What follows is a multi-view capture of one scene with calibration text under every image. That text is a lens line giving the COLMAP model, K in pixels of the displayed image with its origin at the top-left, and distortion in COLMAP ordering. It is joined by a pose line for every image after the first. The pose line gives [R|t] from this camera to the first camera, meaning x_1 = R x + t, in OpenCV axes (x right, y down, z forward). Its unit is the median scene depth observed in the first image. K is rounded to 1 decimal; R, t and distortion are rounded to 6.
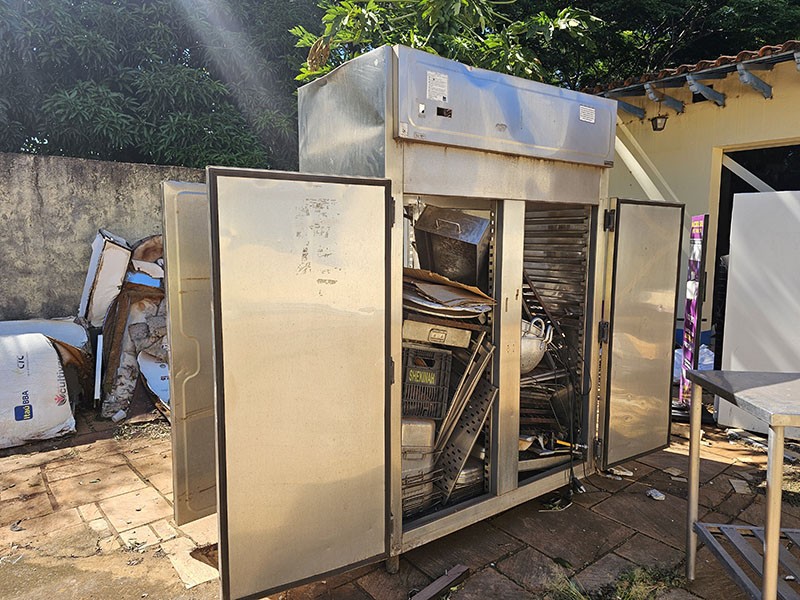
lens RADIAL K [[543.4, 0, 402.7], [0, 543.4, 292.9], [0, 0, 1]] dist [0.068943, -0.064042]
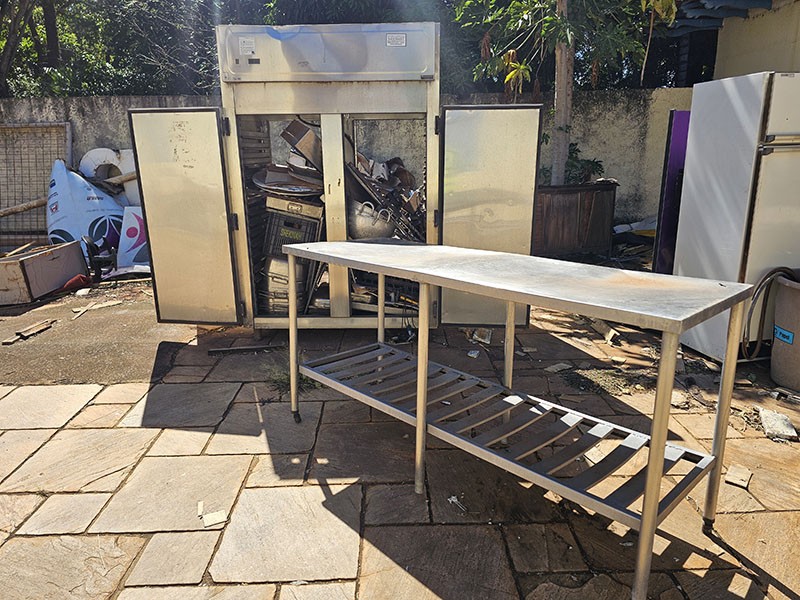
lens RADIAL K [[543.4, 0, 402.7], [0, 543.4, 292.9], [0, 0, 1]] dist [0.068943, -0.064042]
pose [[0.770575, 0.139054, -0.621995, 1.195303], [-0.045072, 0.985355, 0.164448, 0.042936], [0.635753, -0.098685, 0.765558, -0.020186]]
